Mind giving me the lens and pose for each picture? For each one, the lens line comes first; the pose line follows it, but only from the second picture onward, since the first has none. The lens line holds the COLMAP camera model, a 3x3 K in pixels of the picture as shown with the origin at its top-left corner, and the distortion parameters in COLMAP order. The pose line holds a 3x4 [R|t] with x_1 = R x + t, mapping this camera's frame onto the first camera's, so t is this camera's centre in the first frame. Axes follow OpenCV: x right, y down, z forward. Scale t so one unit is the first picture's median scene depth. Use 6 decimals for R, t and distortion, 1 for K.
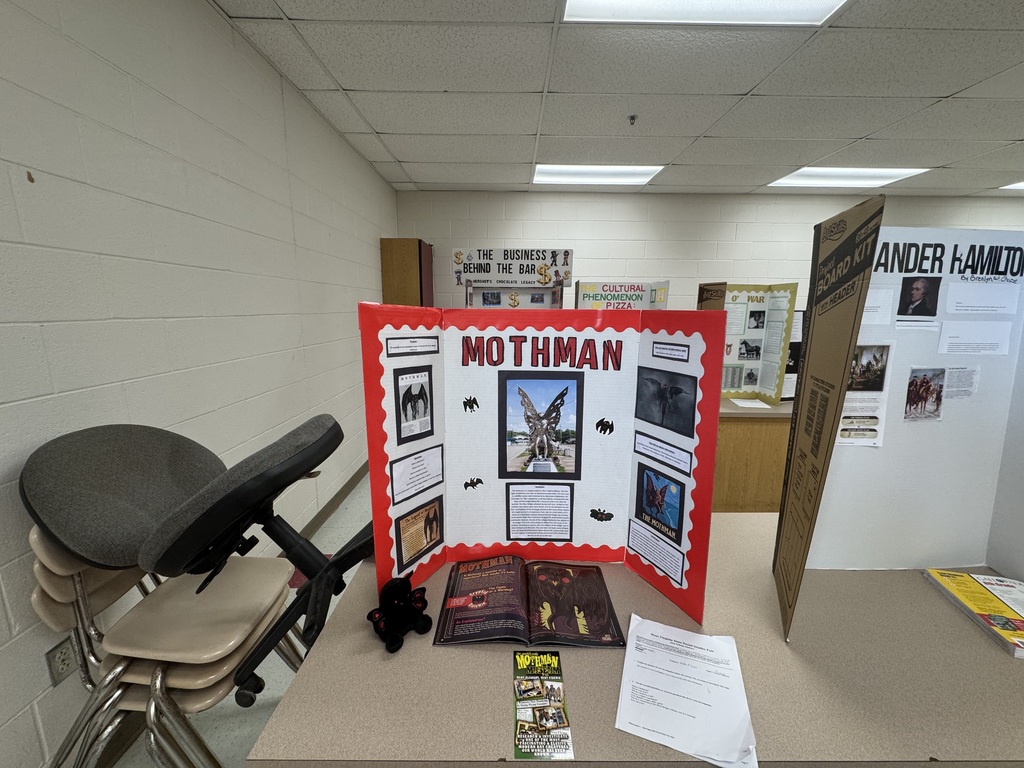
lens RADIAL K [[406.5, 0, 511.5], [0, 406.5, 389.4], [0, 0, 1]] dist [-0.002881, 0.000235]
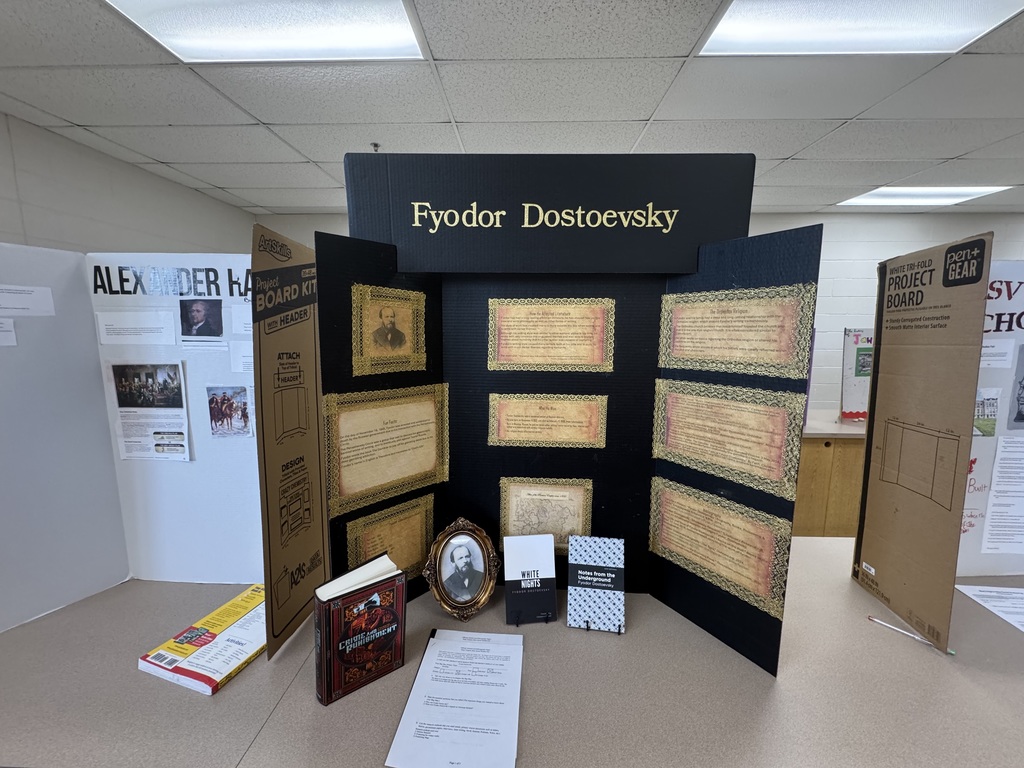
lens RADIAL K [[406.5, 0, 513.8], [0, 406.5, 425.6], [0, 0, 1]] dist [-0.002881, 0.000235]
pose [[0.999099, 0.002756, -0.042355, 1.862877], [-0.004194, 0.999417, -0.033897, 0.084063], [0.042237, 0.034044, 0.998527, -0.014915]]
